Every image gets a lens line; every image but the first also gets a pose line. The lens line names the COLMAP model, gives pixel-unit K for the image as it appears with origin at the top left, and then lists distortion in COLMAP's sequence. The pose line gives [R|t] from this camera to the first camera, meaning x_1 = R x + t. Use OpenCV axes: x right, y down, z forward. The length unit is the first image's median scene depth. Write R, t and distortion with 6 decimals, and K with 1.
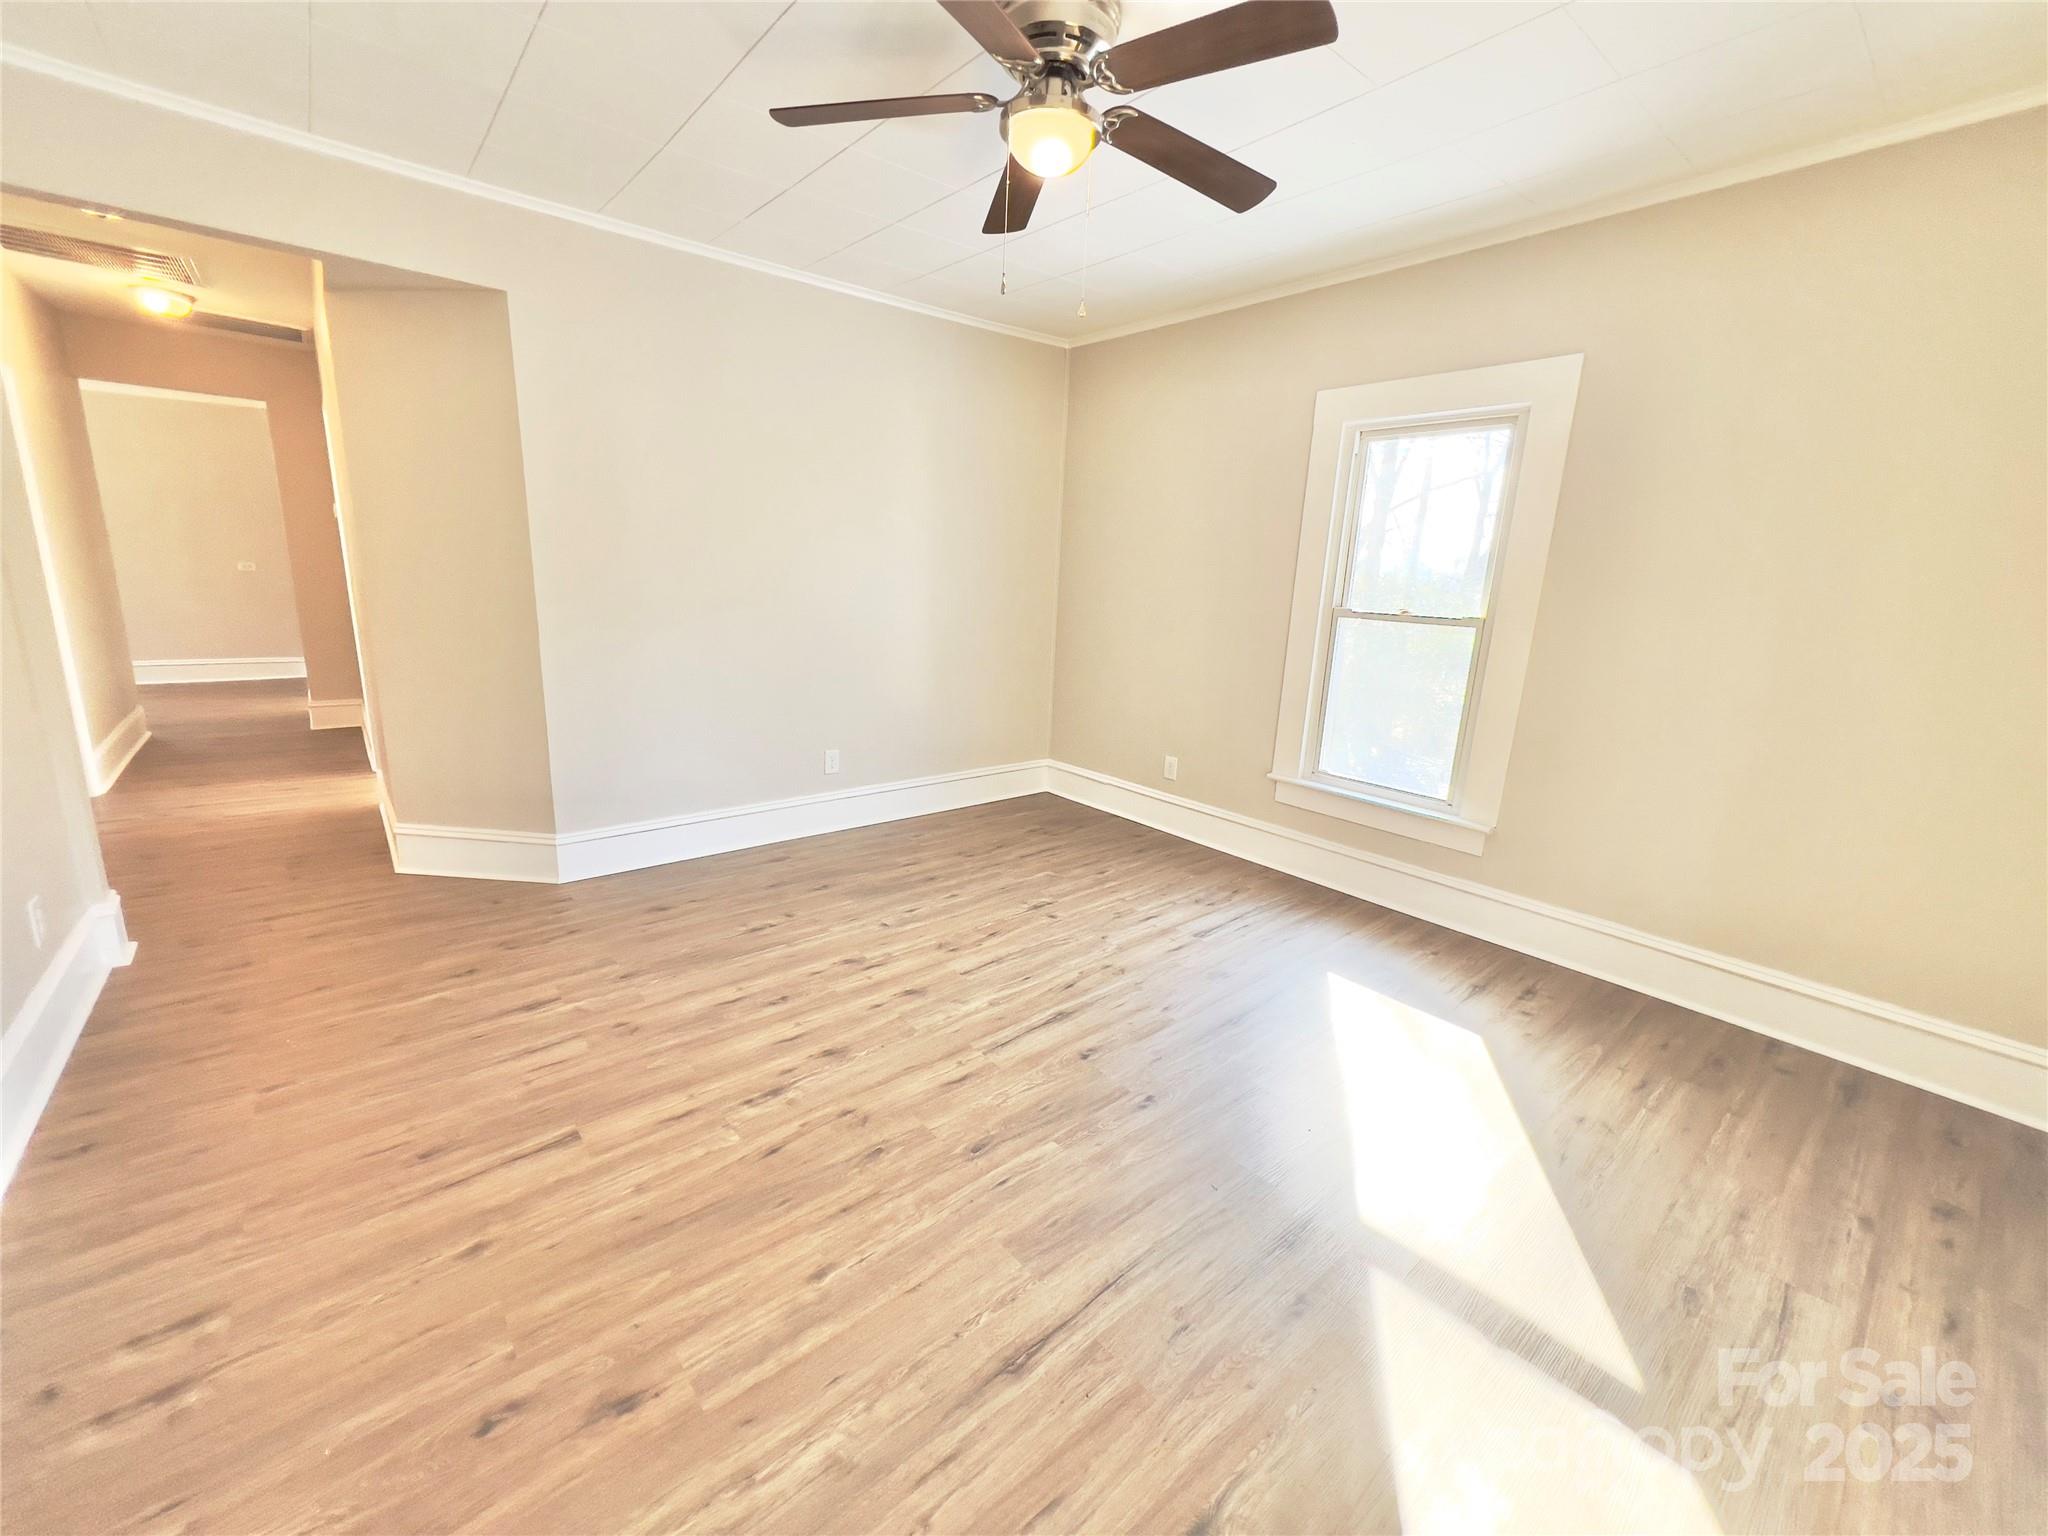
lens RADIAL K [[819.0, 0, 1021.2], [0, 819.0, 757.1], [0, 0, 1]] dist [-0.005467, 0.001440]
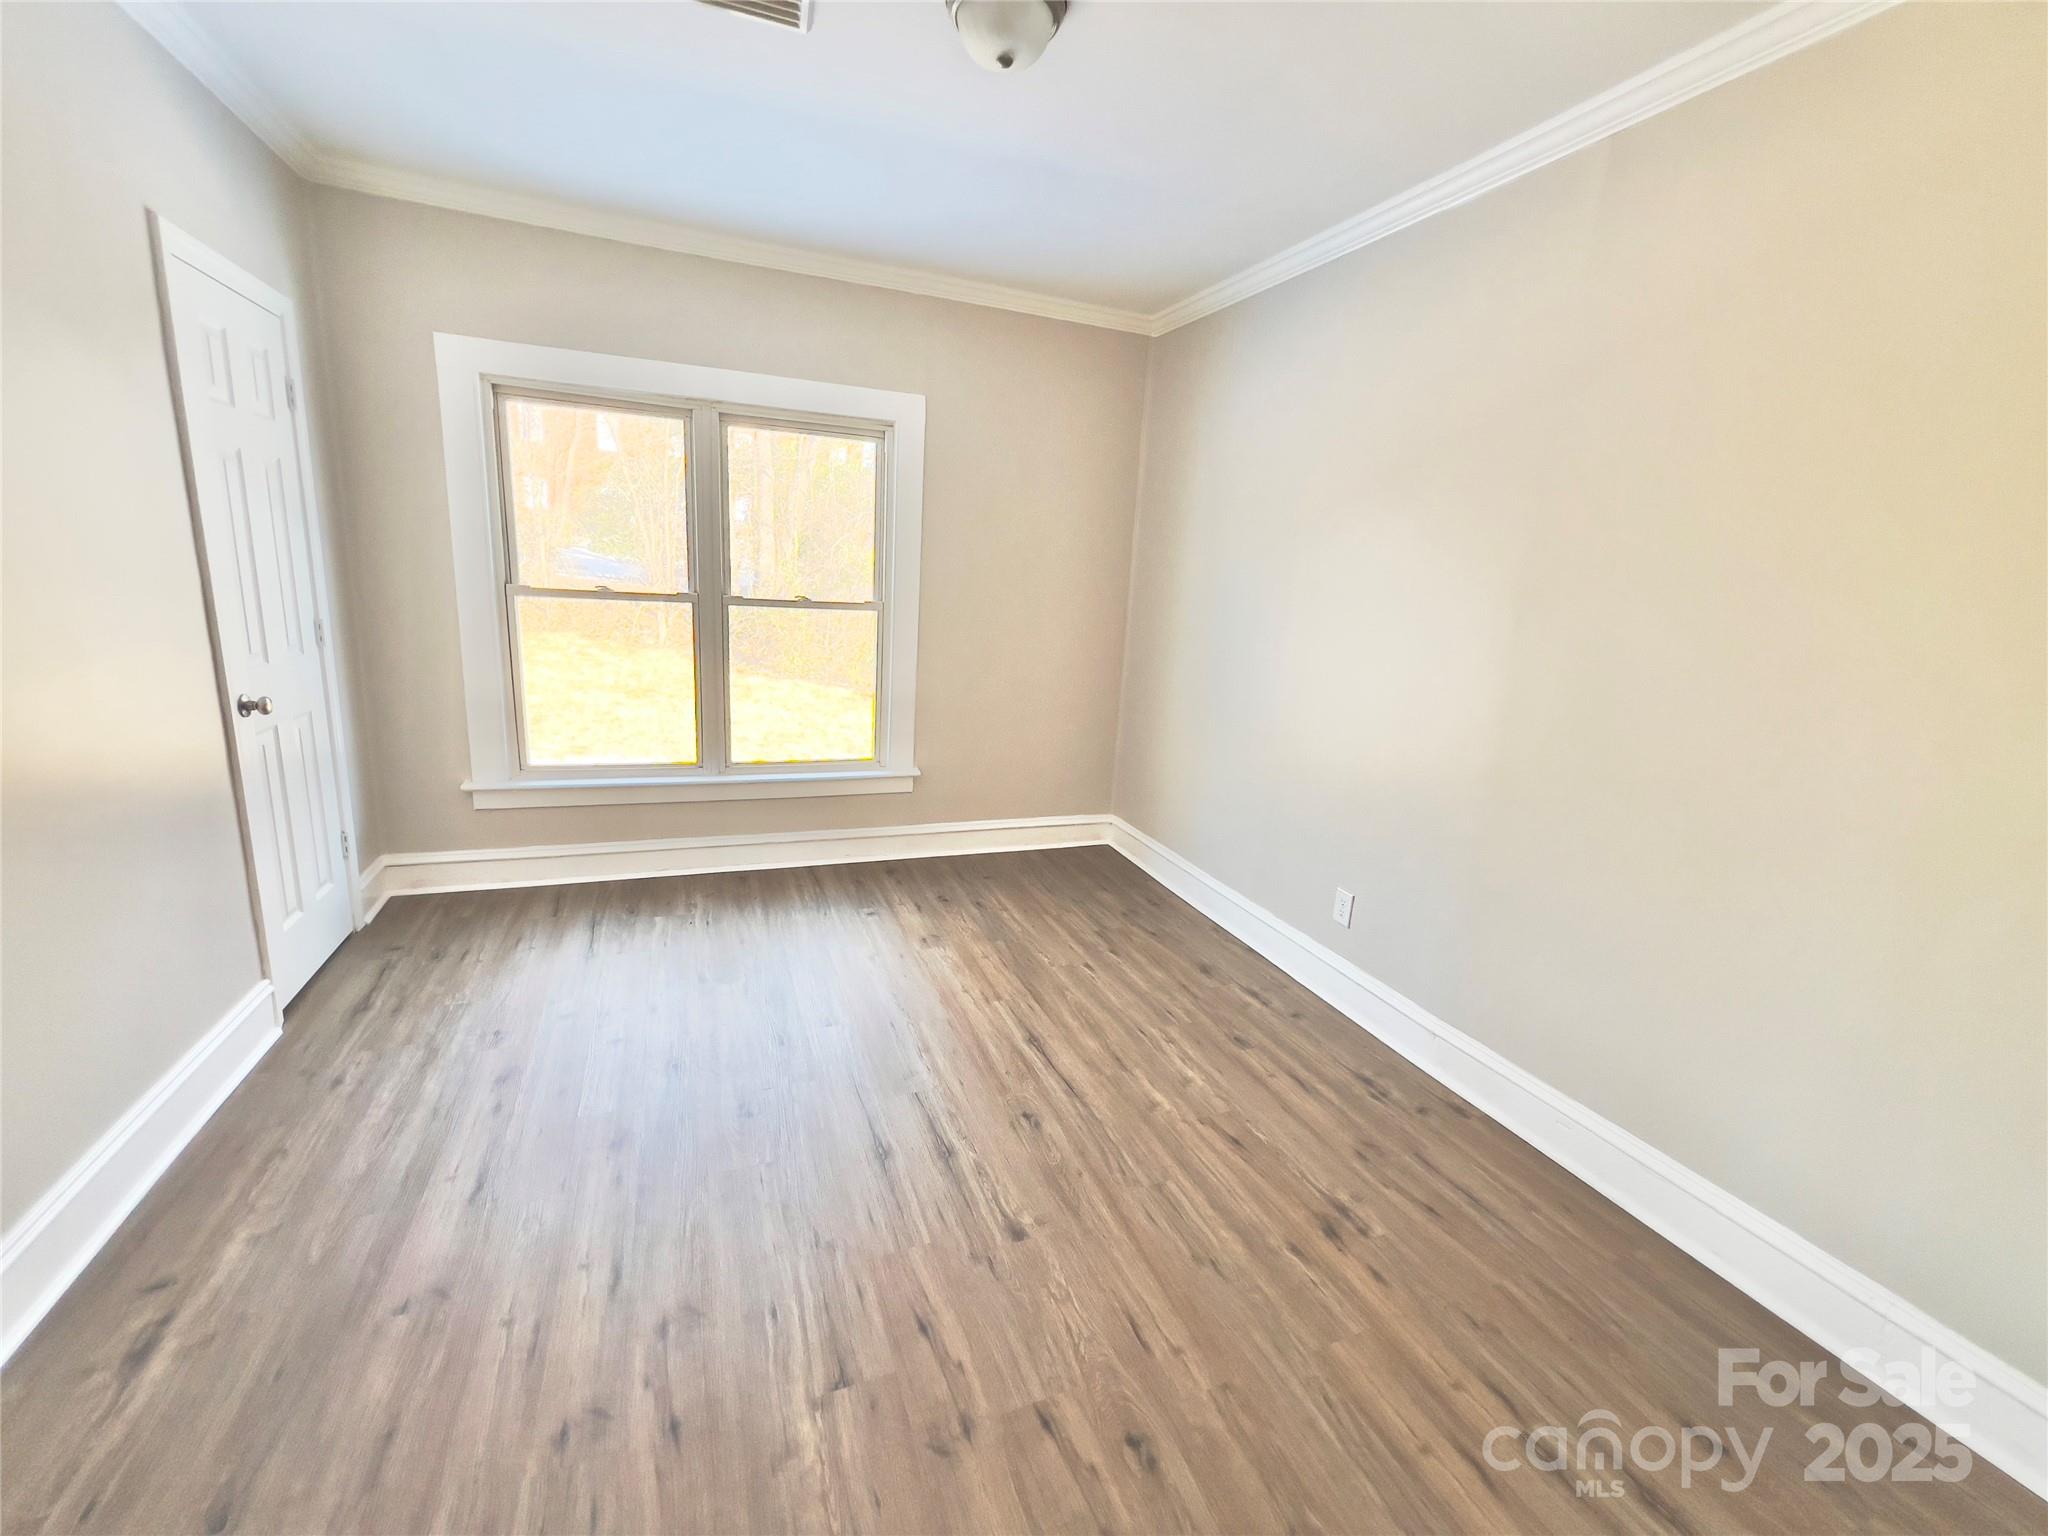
lens RADIAL K [[818.9, 0, 991.5], [0, 818.9, 770.5], [0, 0, 1]] dist [-0.004306, 0.000766]
pose [[0.342070, -0.242236, 0.907915, -0.619980], [0.165818, 0.966600, 0.195419, -0.162401], [-0.924928, 0.083702, 0.370812, 0.499516]]
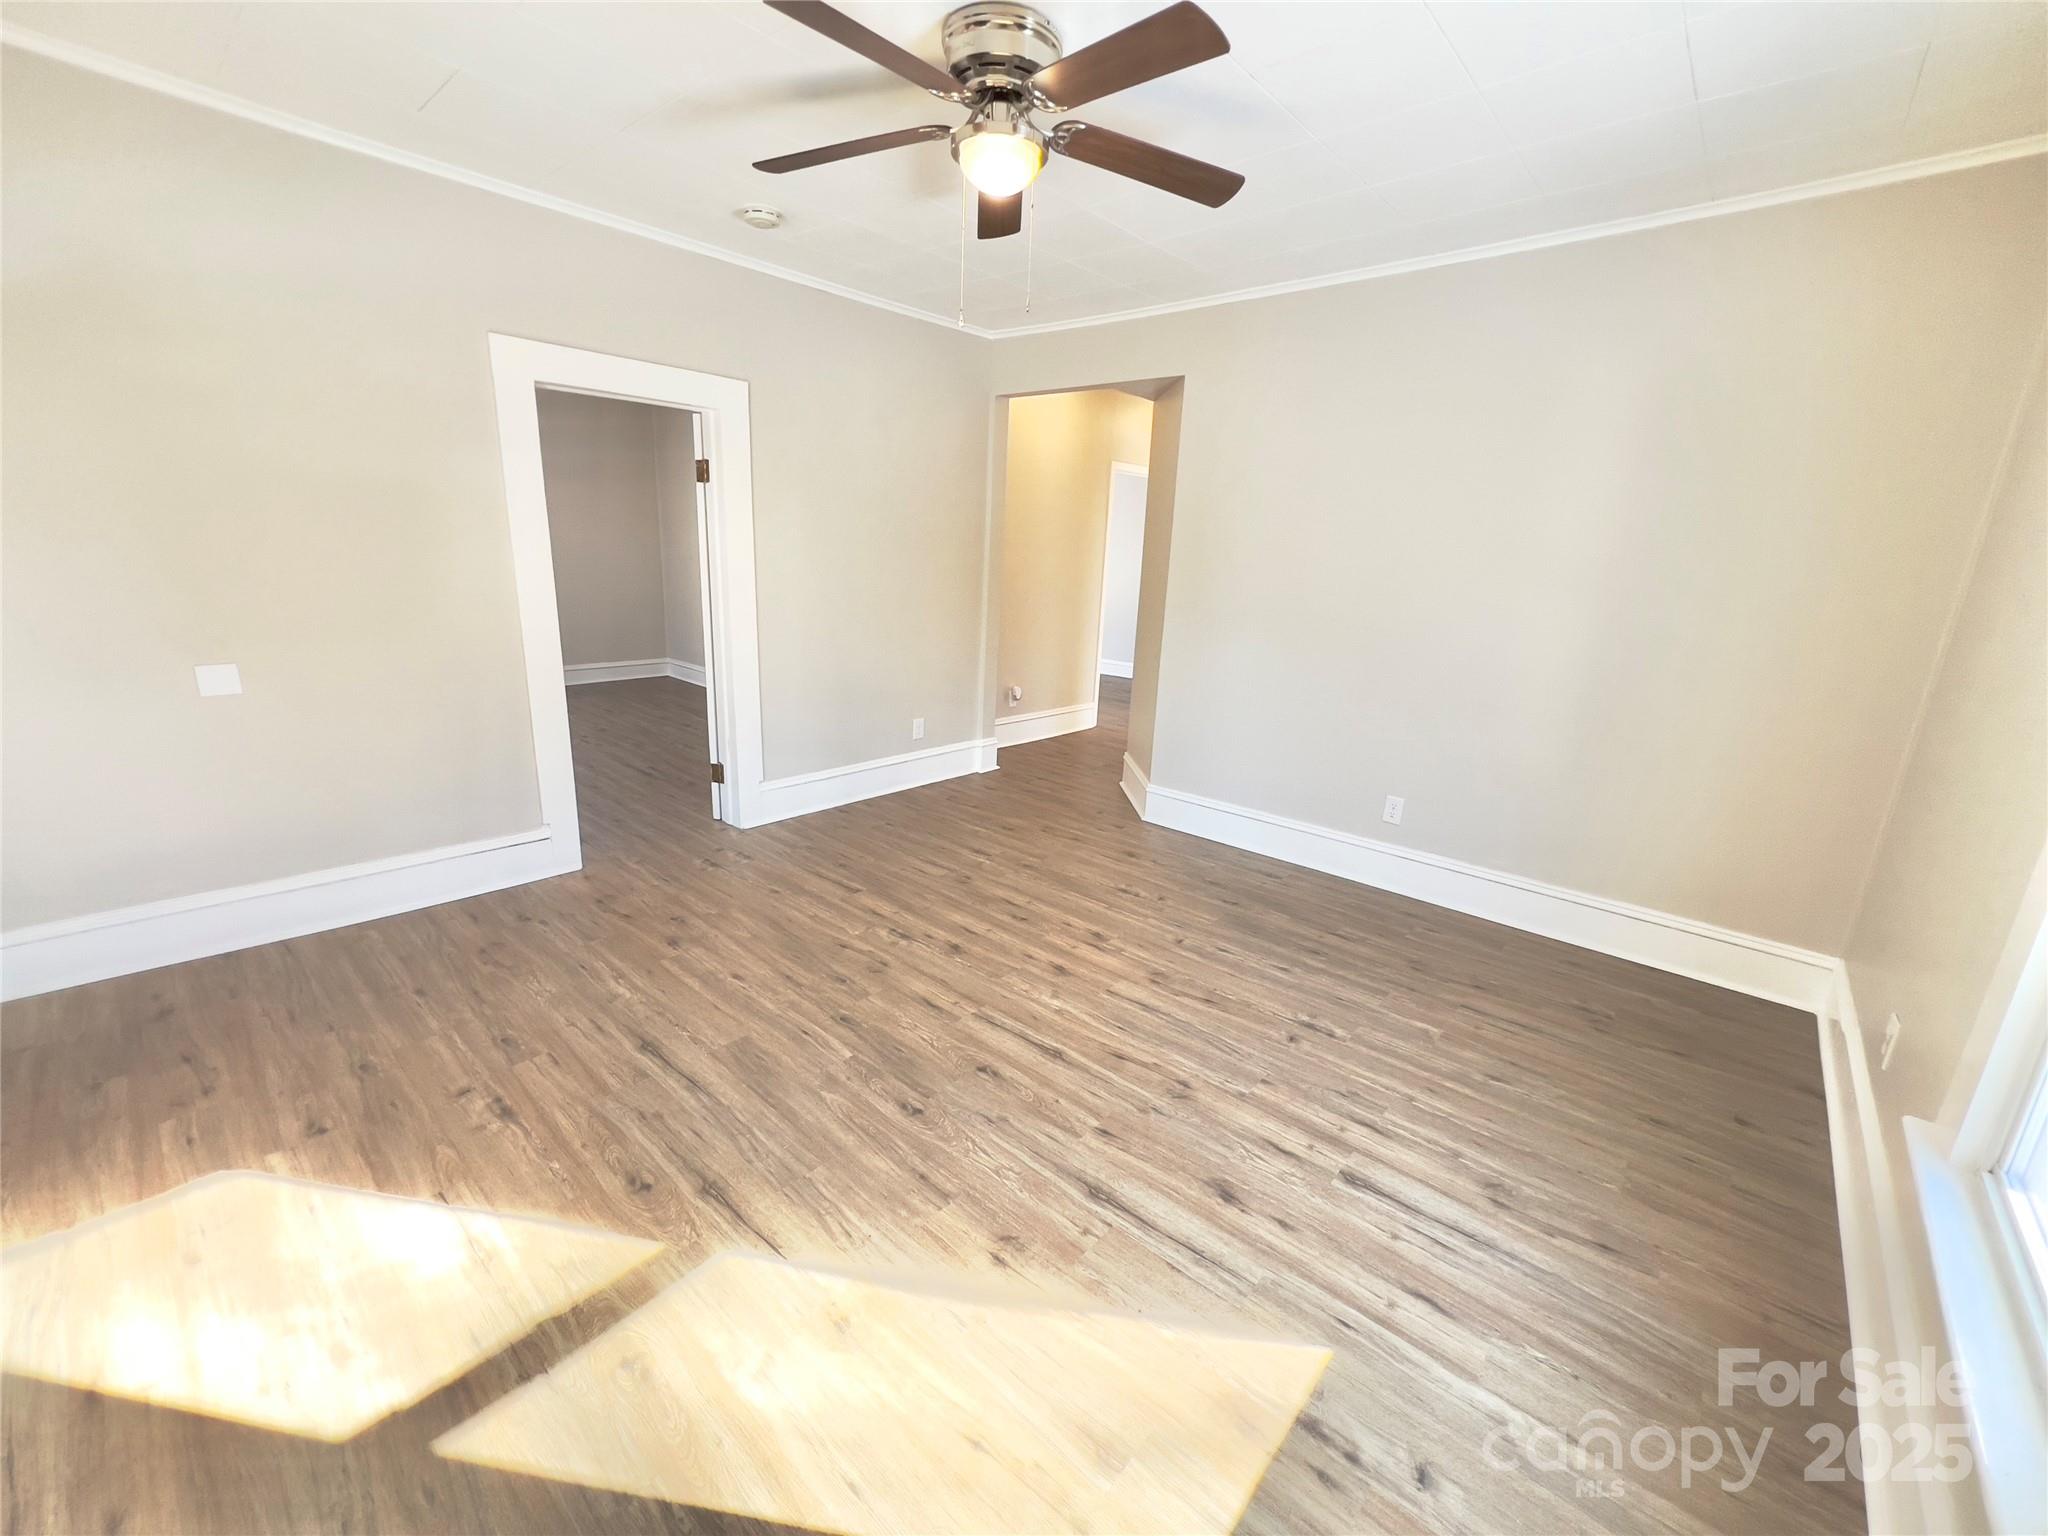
lens RADIAL K [[818.9, 0, 1024.7], [0, 818.9, 761.1], [0, 0, 1]] dist [-0.004306, 0.000766]
pose [[0.149251, 0.216235, -0.964866, 0.849916], [-0.256755, 0.950800, 0.173367, -0.148398], [0.954883, 0.221860, 0.197427, 0.695493]]
